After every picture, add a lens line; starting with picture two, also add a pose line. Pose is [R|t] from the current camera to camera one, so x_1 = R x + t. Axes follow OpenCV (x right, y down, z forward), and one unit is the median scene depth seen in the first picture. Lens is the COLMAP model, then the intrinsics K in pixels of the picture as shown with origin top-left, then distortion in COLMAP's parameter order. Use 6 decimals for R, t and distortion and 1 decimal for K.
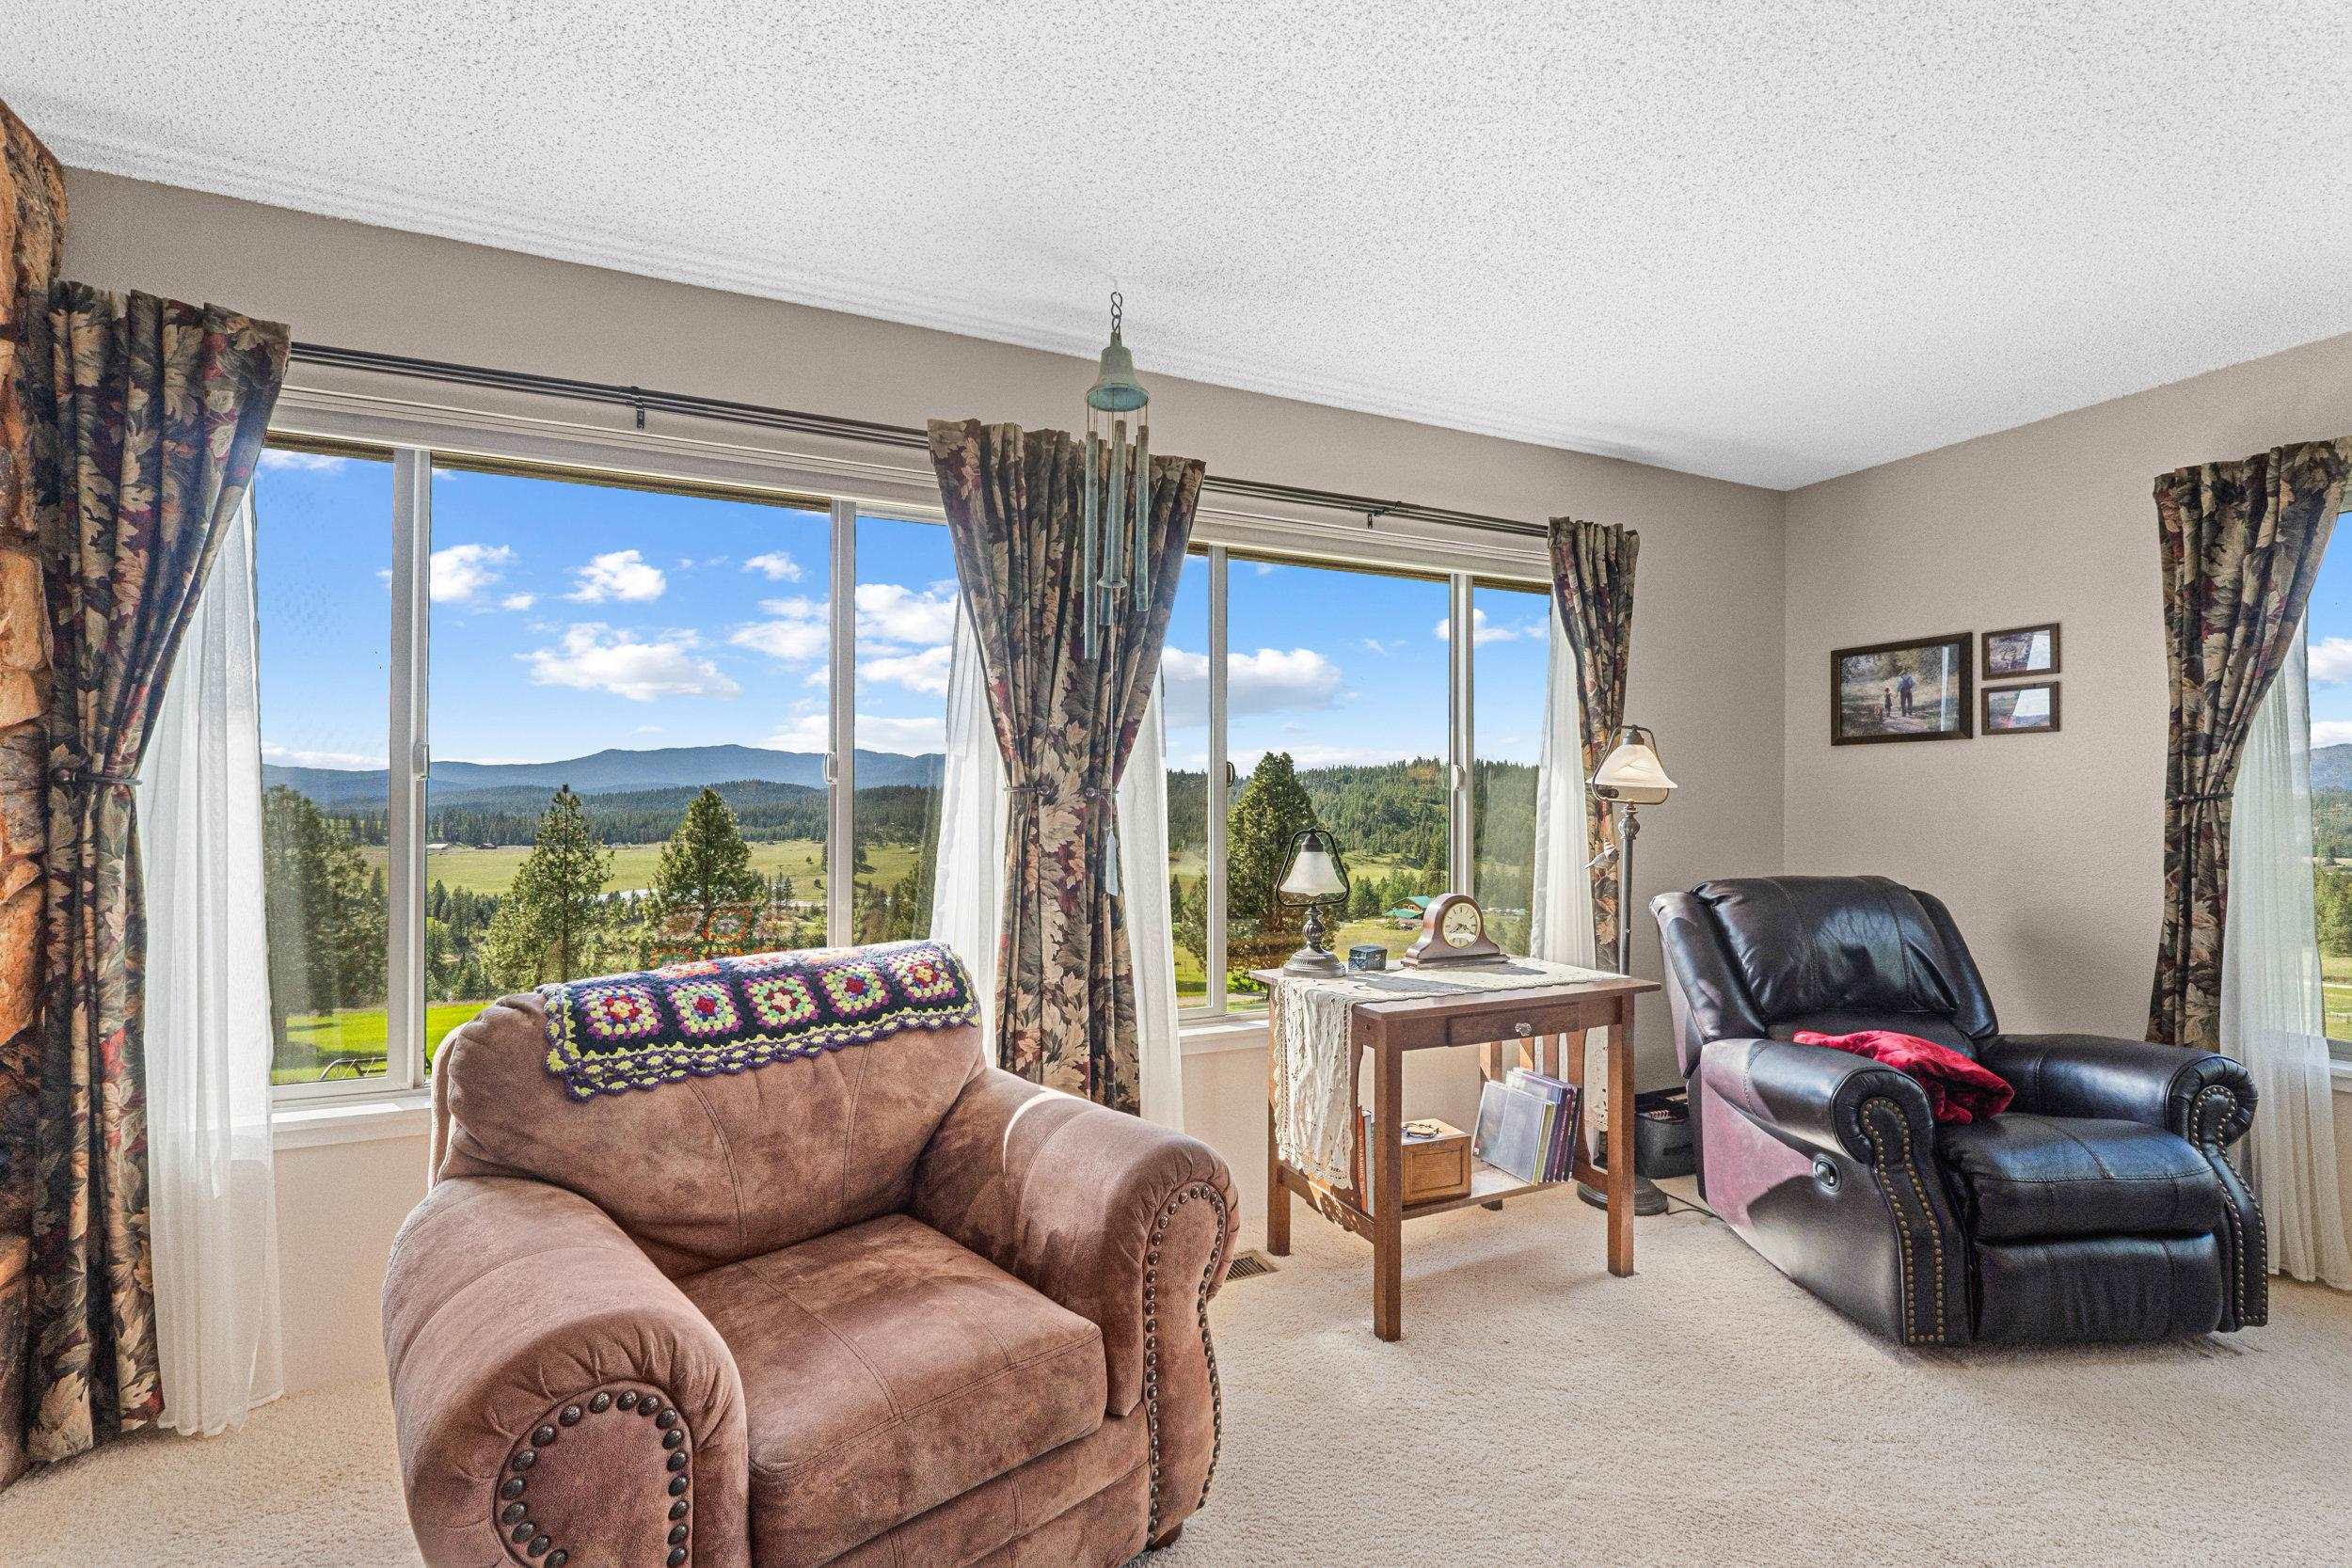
lens RADIAL K [[1007.6, 0, 1173.8], [0, 1007.6, 795.6], [0, 0, 1]] dist [-0.005139, 0.000075]
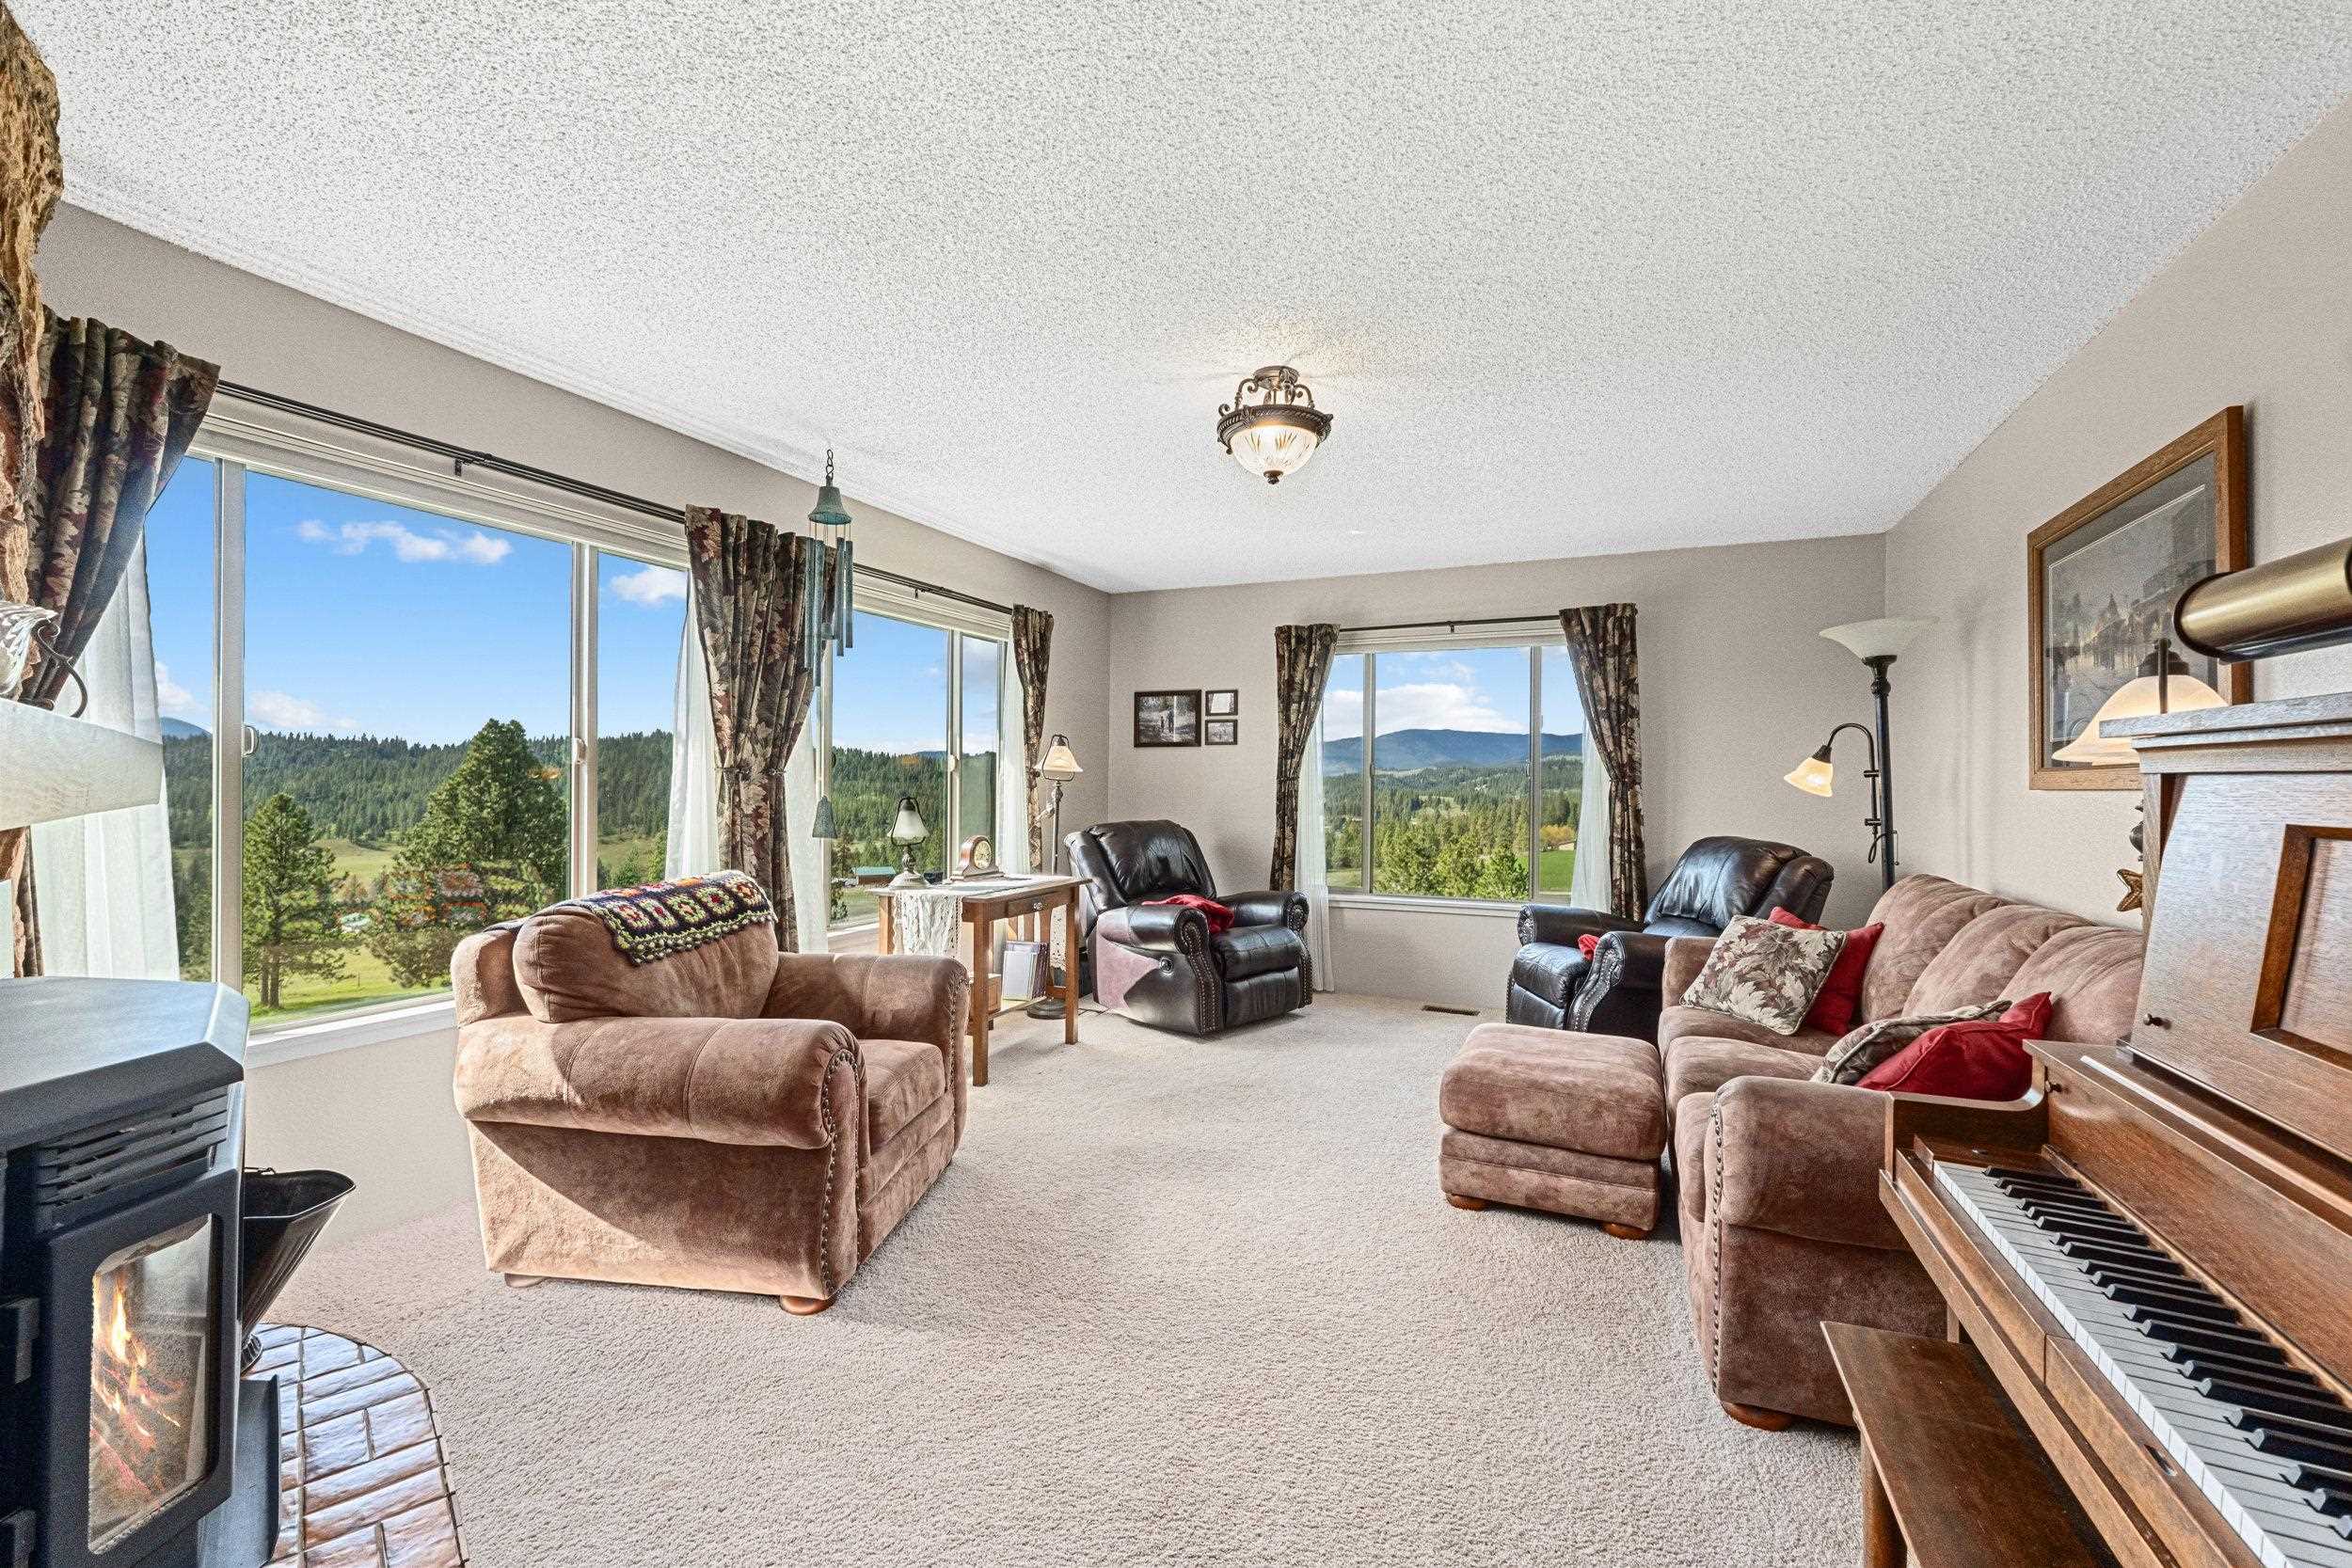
lens RADIAL K [[968.7, 0, 1176.0], [0, 968.7, 784.0], [0, 0, 1]] dist [-0.000393, 0.000179]
pose [[0.746612, 0.000552, 0.665259, -0.566735], [-0.009081, 0.999915, 0.009361, -0.004058], [-0.665197, -0.013030, 0.746554, -0.411749]]
